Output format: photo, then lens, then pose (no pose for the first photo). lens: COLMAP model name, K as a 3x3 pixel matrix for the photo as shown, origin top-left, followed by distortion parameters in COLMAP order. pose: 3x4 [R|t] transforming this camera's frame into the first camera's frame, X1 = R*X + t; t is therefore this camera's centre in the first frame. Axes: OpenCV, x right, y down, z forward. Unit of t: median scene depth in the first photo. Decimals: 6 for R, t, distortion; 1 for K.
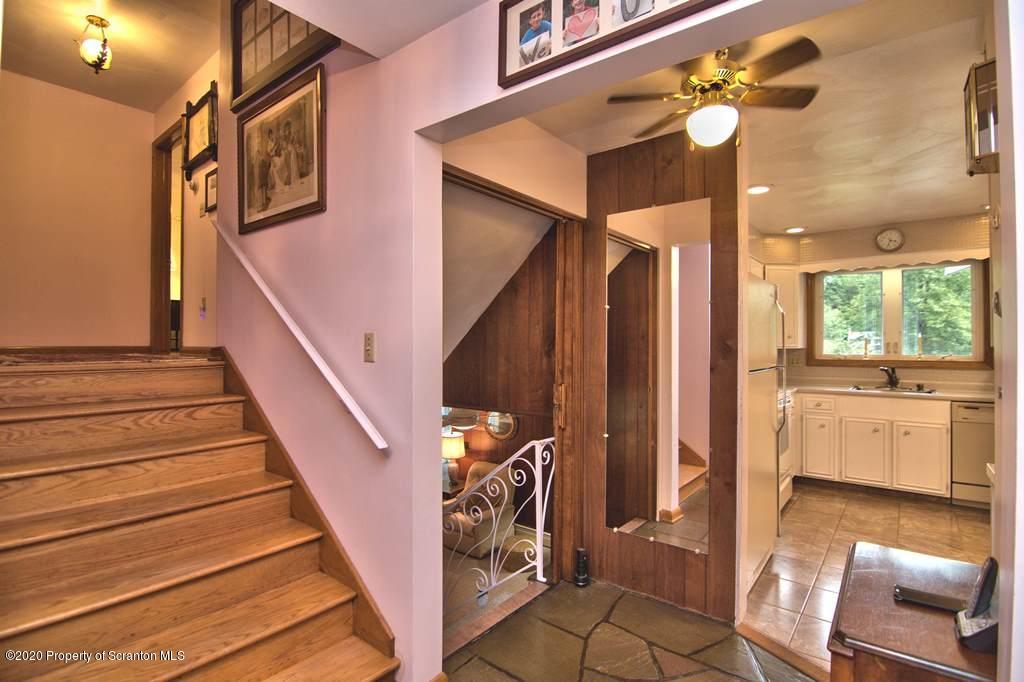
lens RADIAL K [[492.2, 0, 508.6], [0, 492.2, 342.8], [0, 0, 1]] dist [-0.009918, -0.007850]
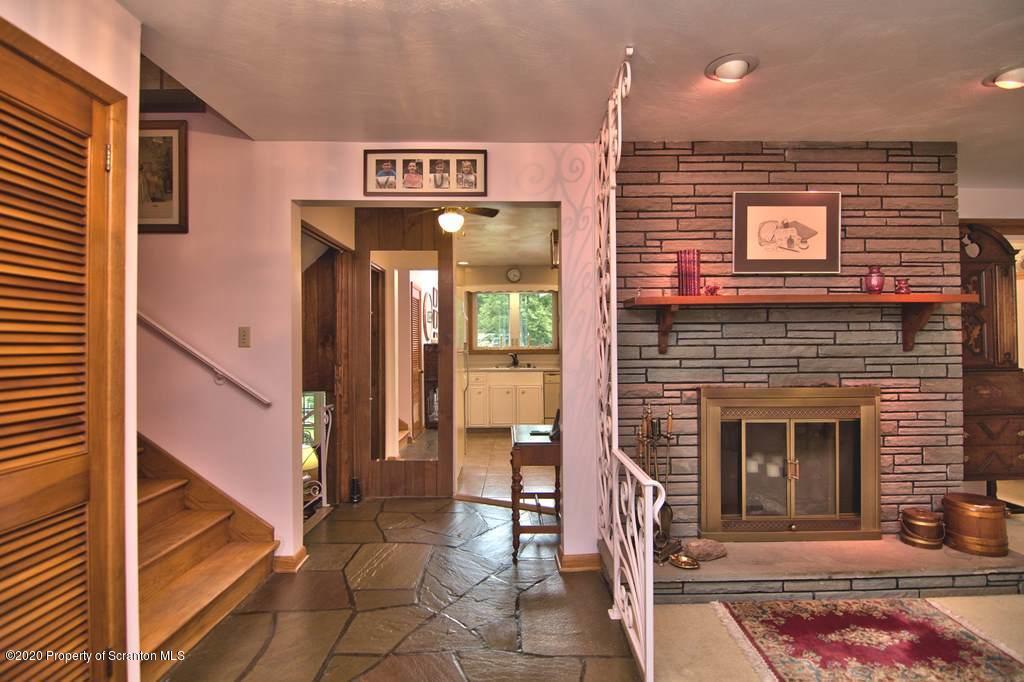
lens RADIAL K [[492.2, 0, 513.7], [0, 492.2, 342.7], [0, 0, 1]] dist [-0.009918, -0.007850]
pose [[0.775256, -0.003883, 0.631635, -0.280090], [0.004647, 0.999989, 0.000444, 0.014216], [-0.631630, 0.002591, 0.775266, -0.296133]]
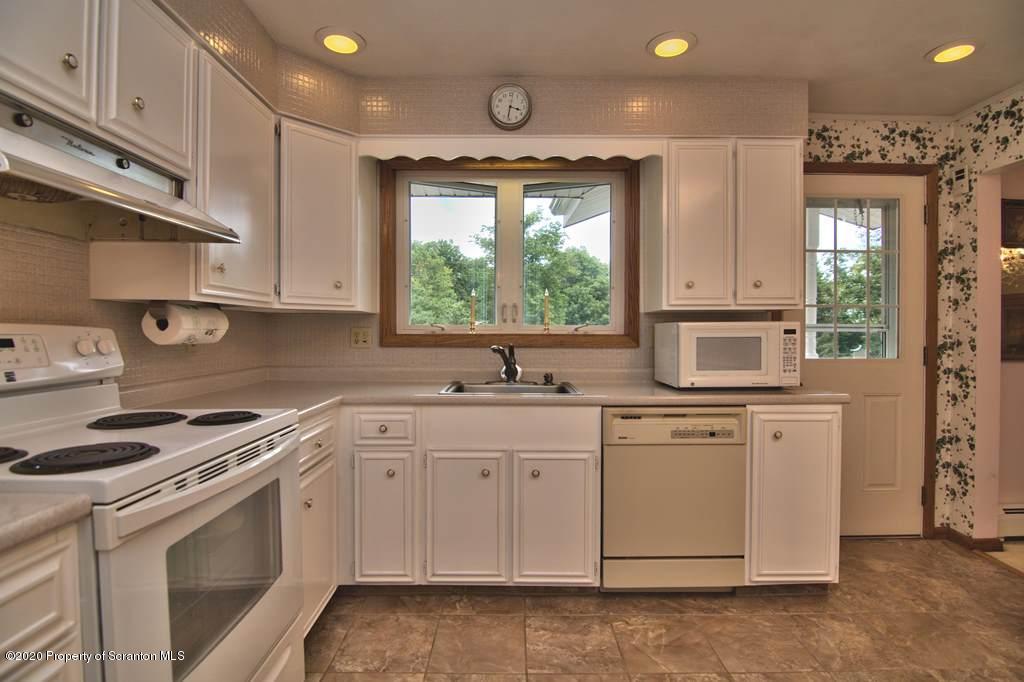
lens RADIAL K [[492.2, 0, 511.7], [0, 492.2, 338.9], [0, 0, 1]] dist [-0.009918, -0.007850]
pose [[0.774016, -0.006258, 0.633135, 0.486839], [-0.006839, 0.999810, 0.018243, 0.036329], [-0.633129, -0.018451, 0.773826, 0.635923]]
